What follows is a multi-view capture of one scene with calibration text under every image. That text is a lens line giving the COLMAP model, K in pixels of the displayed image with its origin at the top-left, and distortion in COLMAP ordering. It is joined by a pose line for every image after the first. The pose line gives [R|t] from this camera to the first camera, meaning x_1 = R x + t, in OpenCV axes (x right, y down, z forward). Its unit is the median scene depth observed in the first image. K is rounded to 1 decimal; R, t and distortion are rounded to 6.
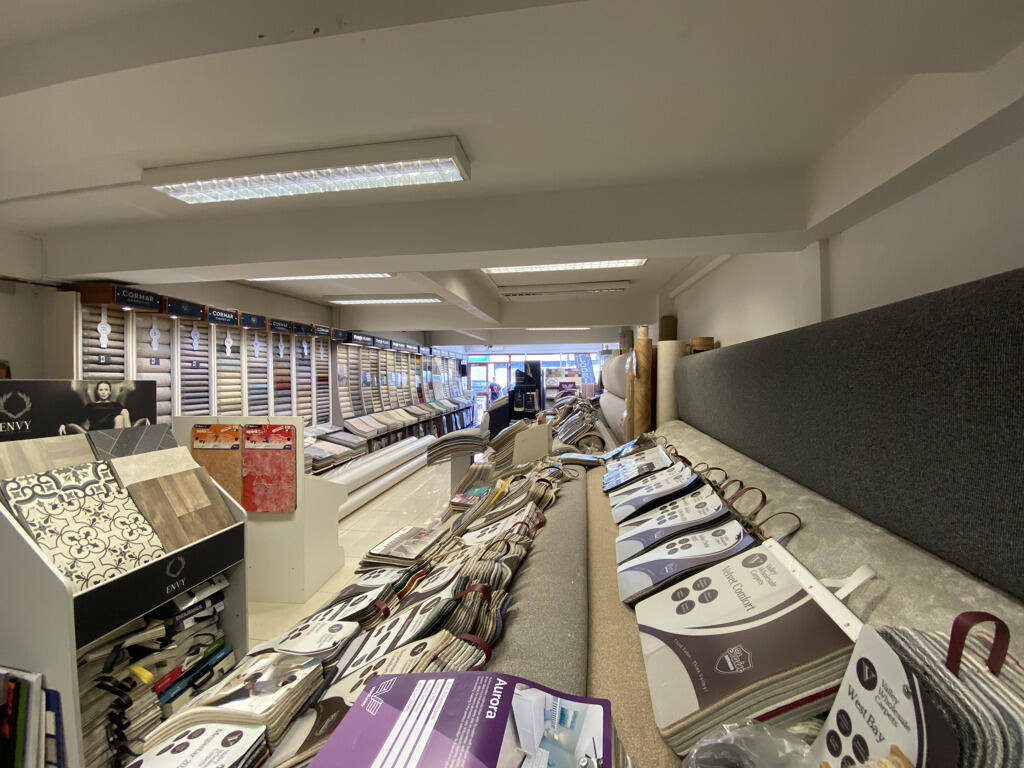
lens RADIAL K [[415.8, 0, 510.4], [0, 415.8, 380.2], [0, 0, 1]] dist [-0.034635, -0.001208]
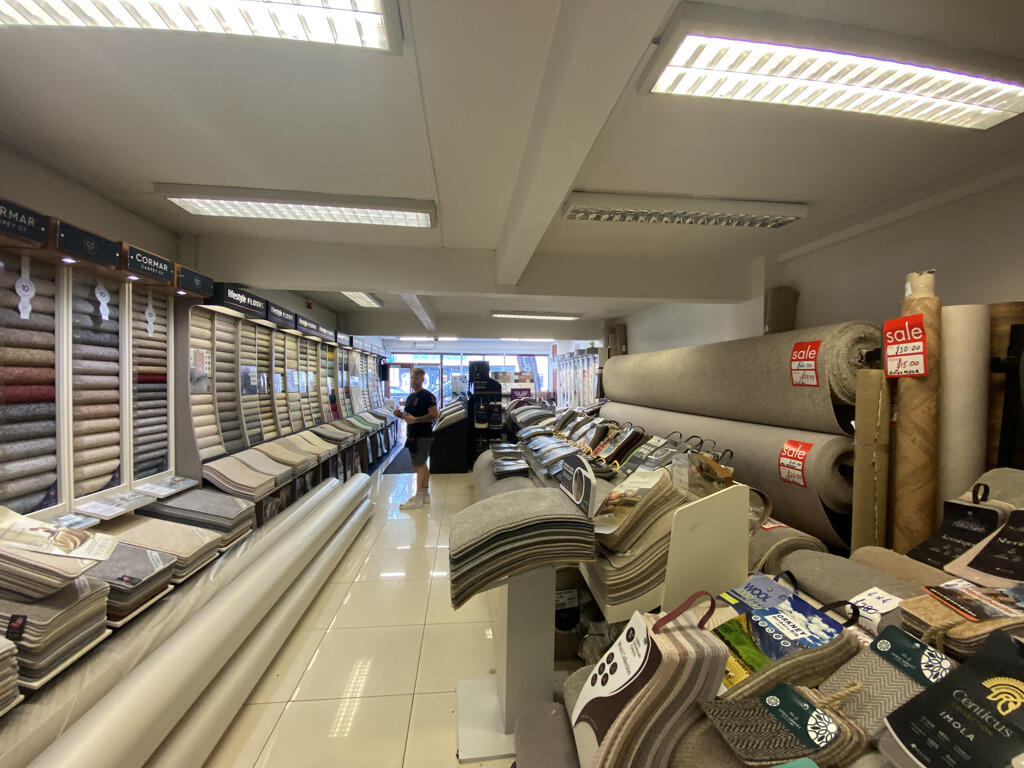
lens RADIAL K [[415.8, 0, 513.8], [0, 415.8, 381.1], [0, 0, 1]] dist [-0.034635, -0.001208]
pose [[0.962254, 0.012274, 0.271876, -0.165076], [-0.008449, 0.999848, -0.015235, 0.003489], [-0.272022, 0.012363, 0.962212, 0.399699]]
